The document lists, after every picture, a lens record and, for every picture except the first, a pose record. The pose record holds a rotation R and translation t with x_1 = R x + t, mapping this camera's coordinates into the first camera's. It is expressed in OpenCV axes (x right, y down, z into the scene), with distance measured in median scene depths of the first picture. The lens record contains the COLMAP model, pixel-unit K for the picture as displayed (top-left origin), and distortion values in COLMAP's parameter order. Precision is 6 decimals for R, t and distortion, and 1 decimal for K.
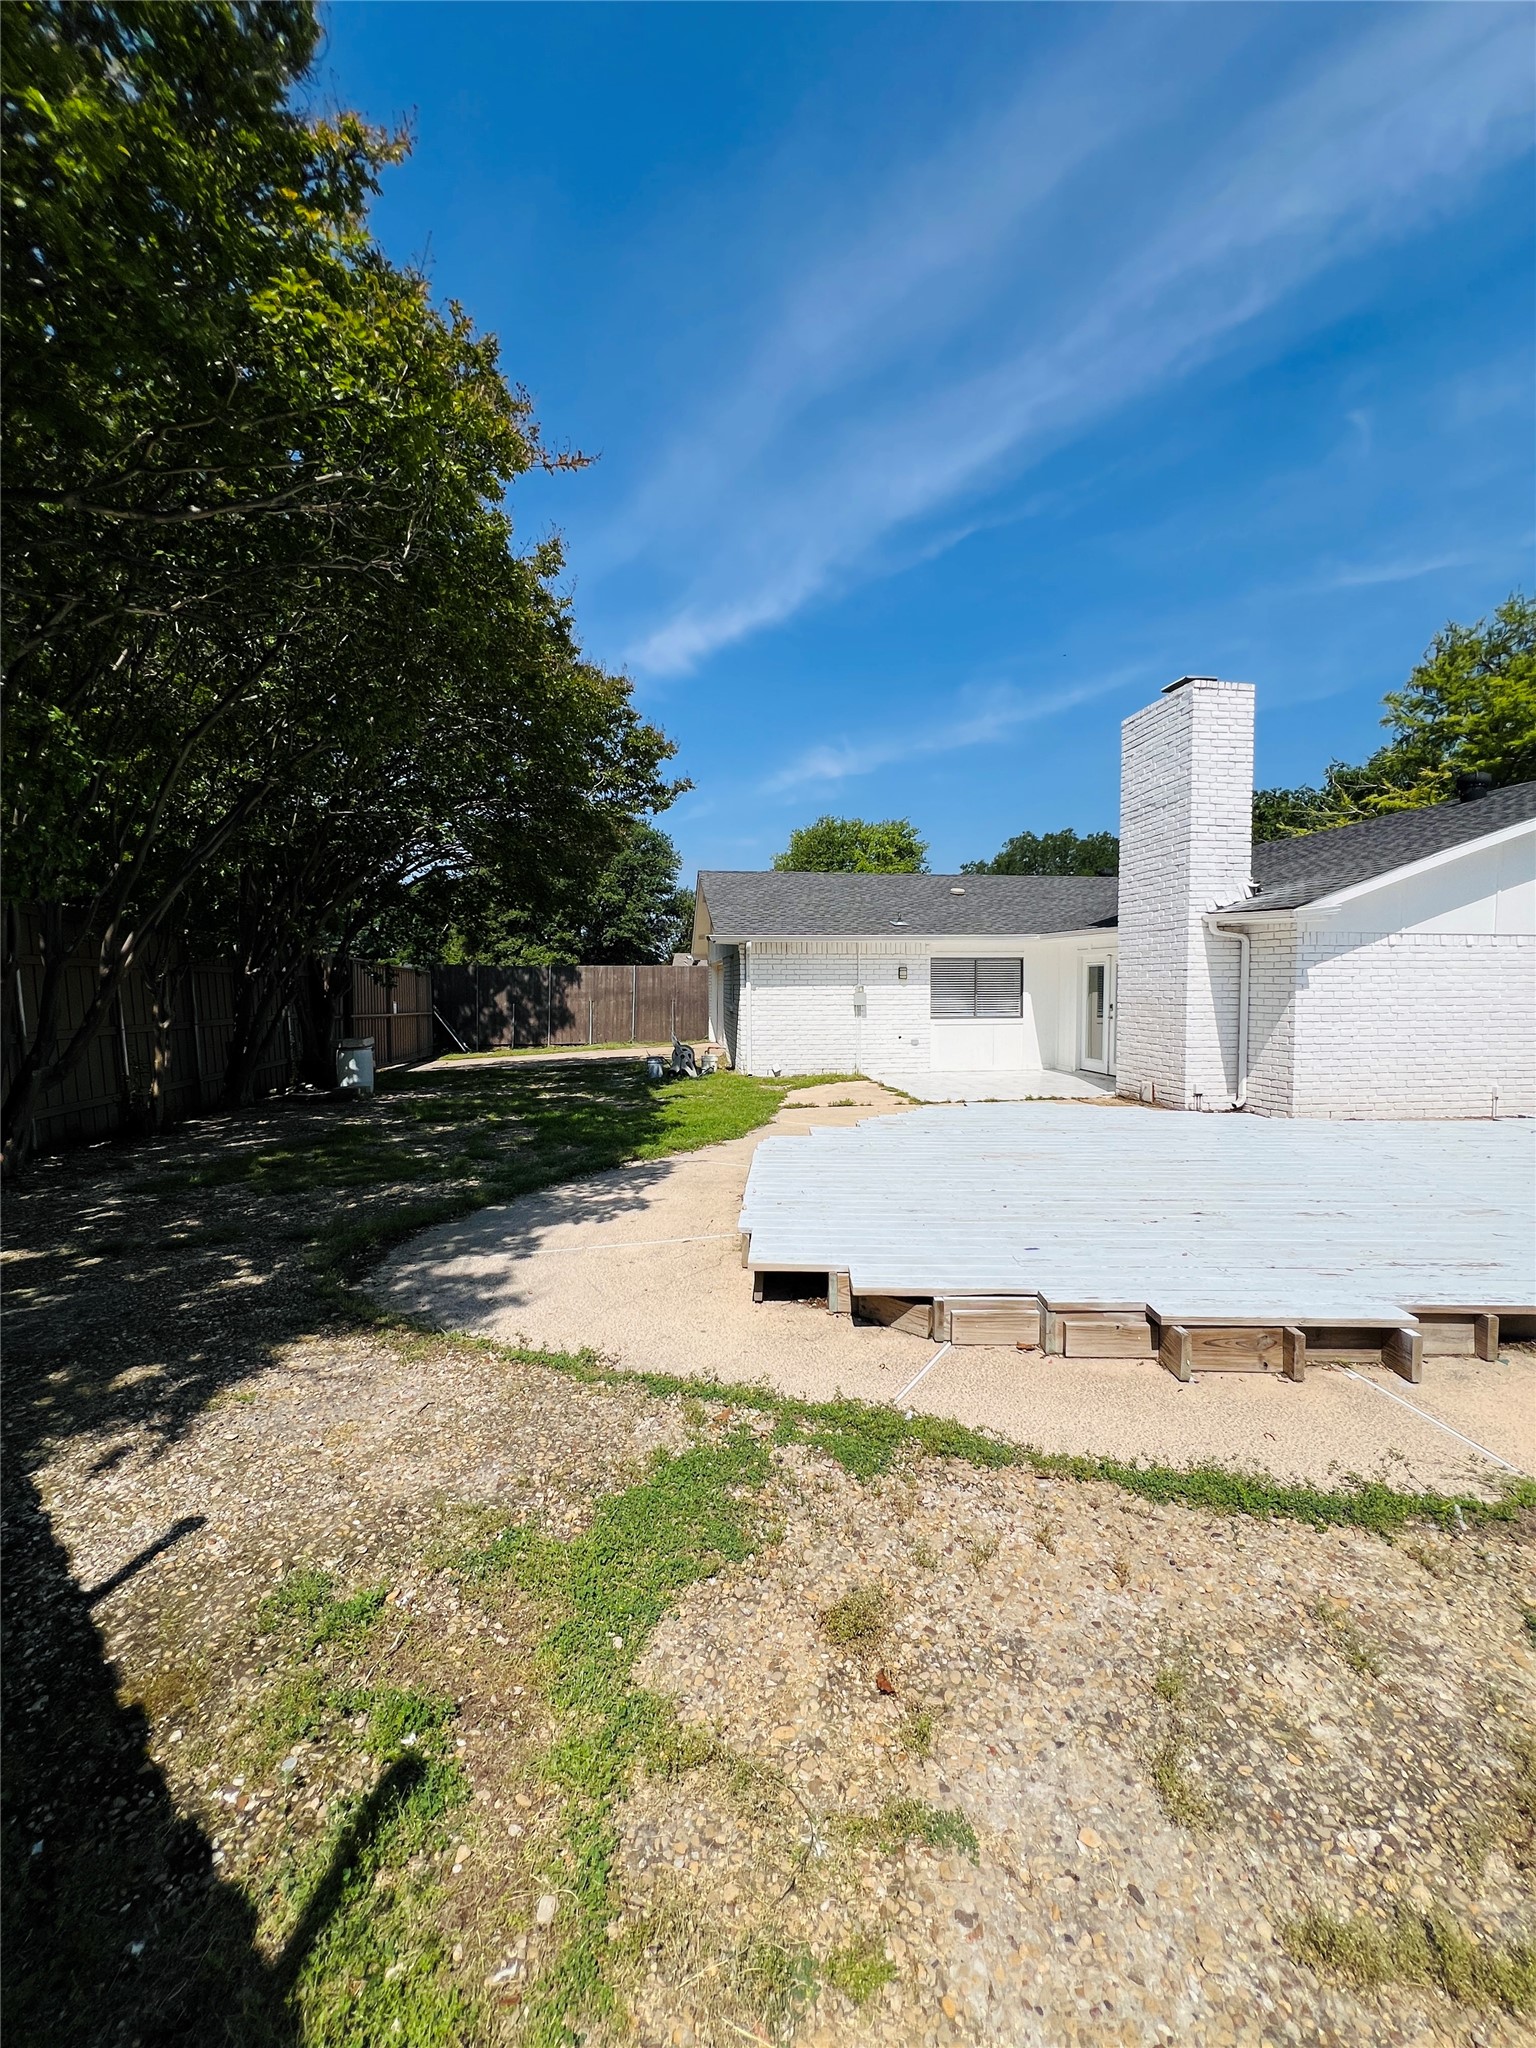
lens RADIAL K [[821.6, 0, 763.0], [0, 821.6, 1039.9], [0, 0, 1]] dist [-0.003057, -0.000259]
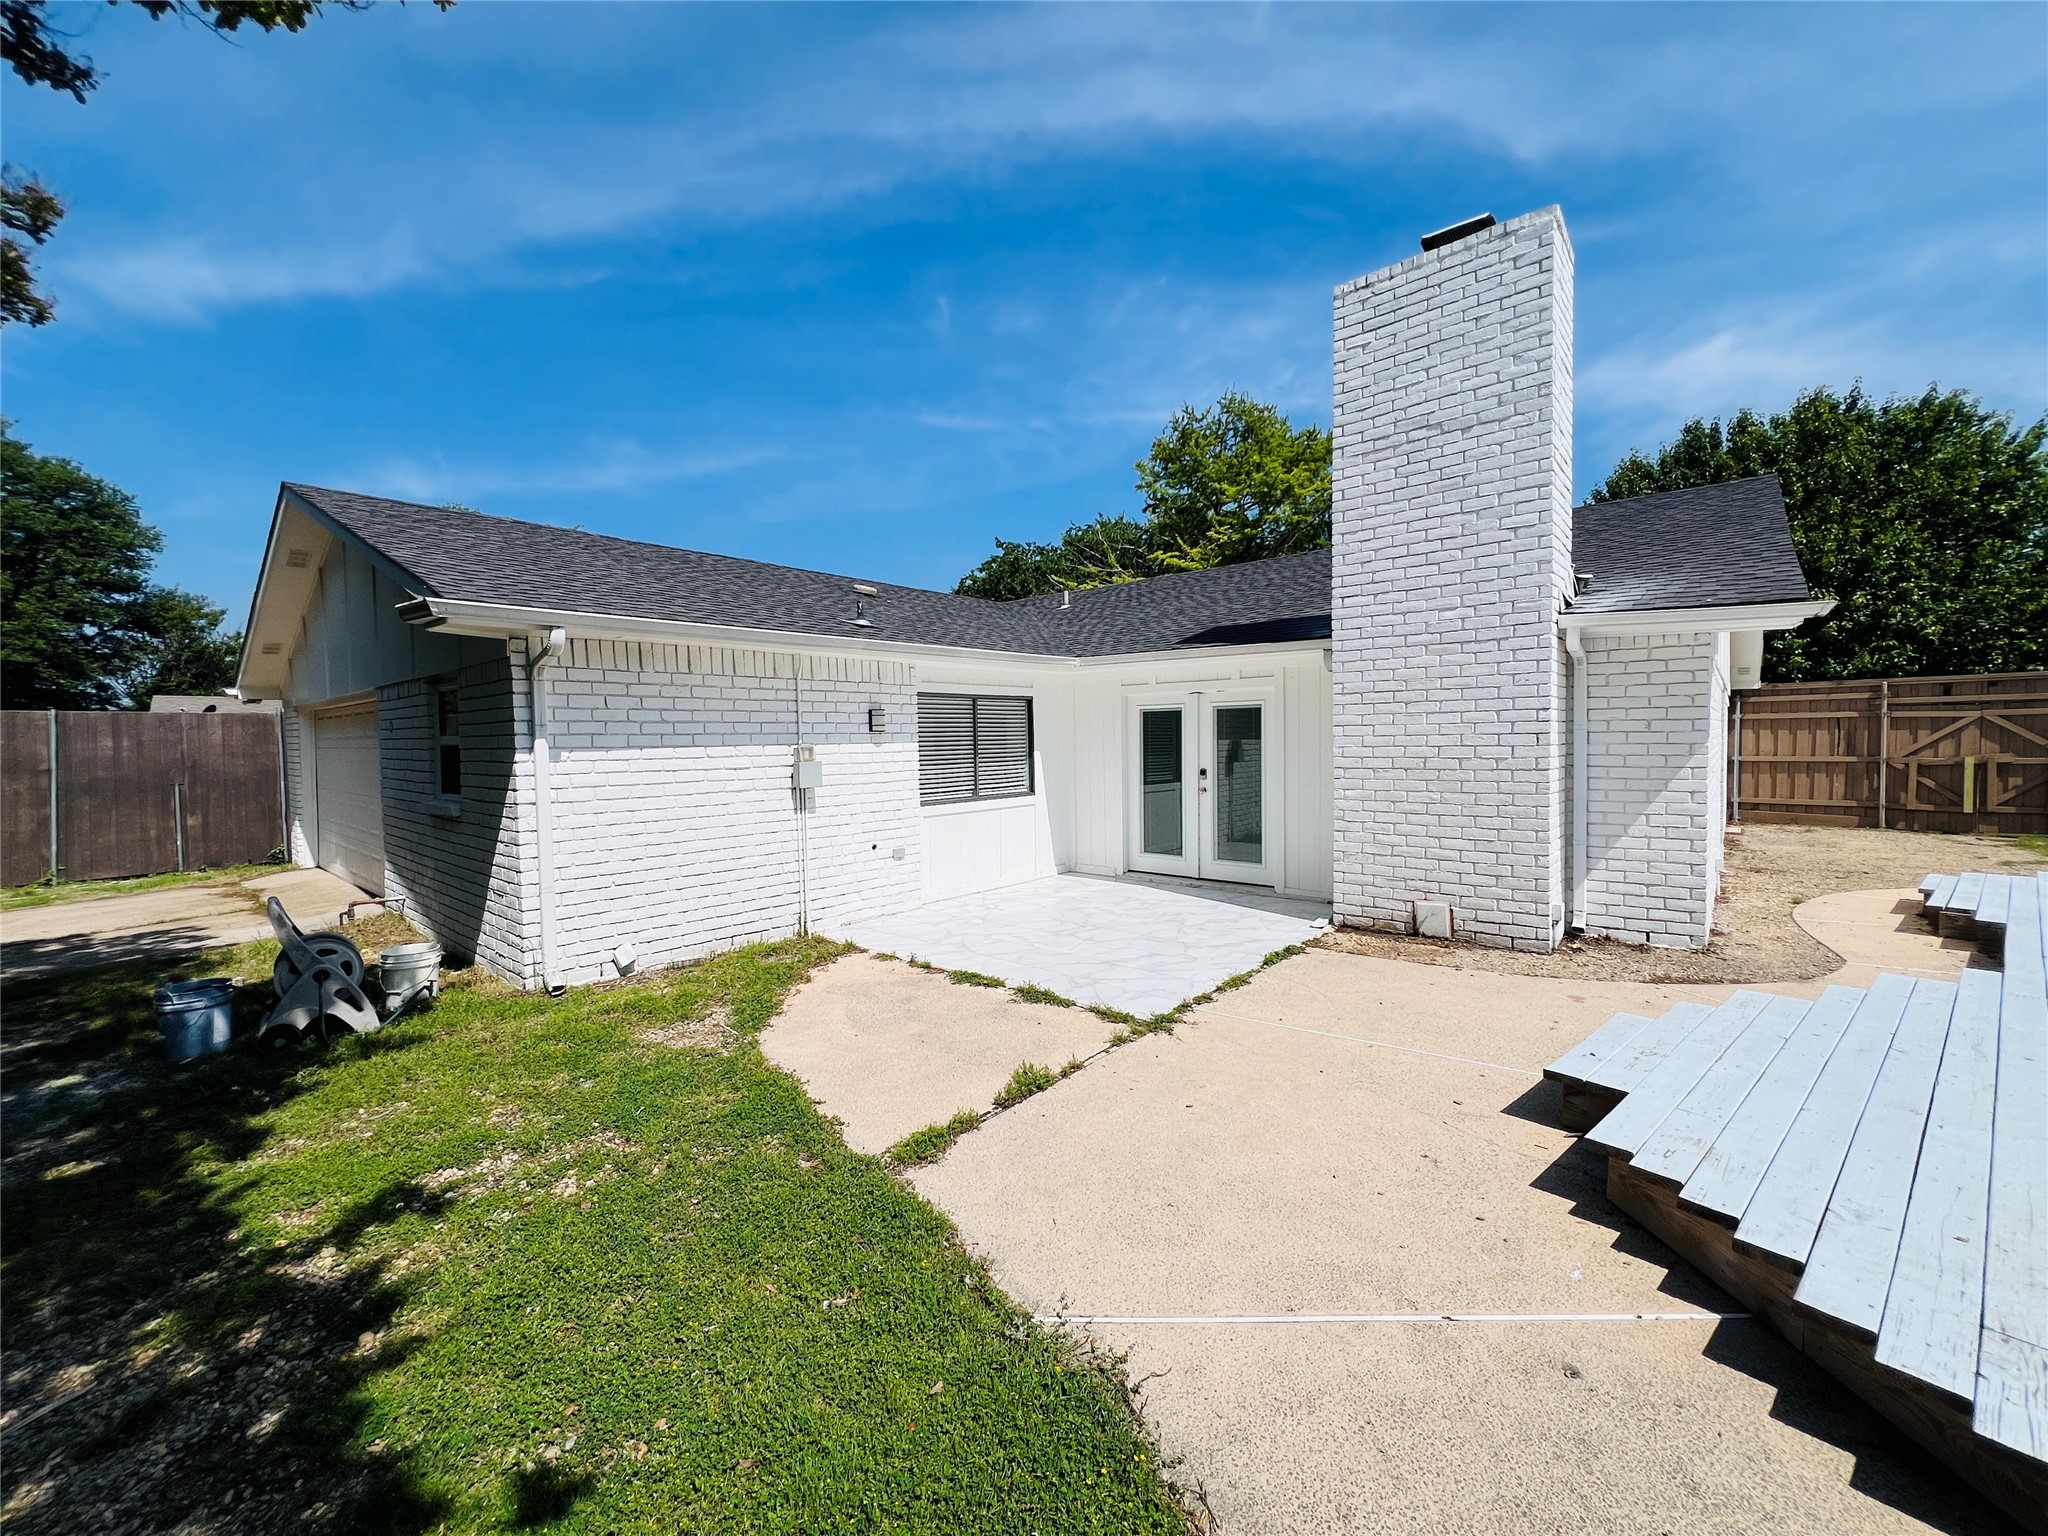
lens RADIAL K [[821.6, 0, 1024.4], [0, 821.6, 766.2], [0, 0, 1]] dist [-0.003057, -0.000259]
pose [[0.748646, -0.024946, 0.662500, -0.056367], [0.053794, 0.998282, -0.023199, -0.020546], [-0.660784, 0.053007, 0.748702, 0.325451]]
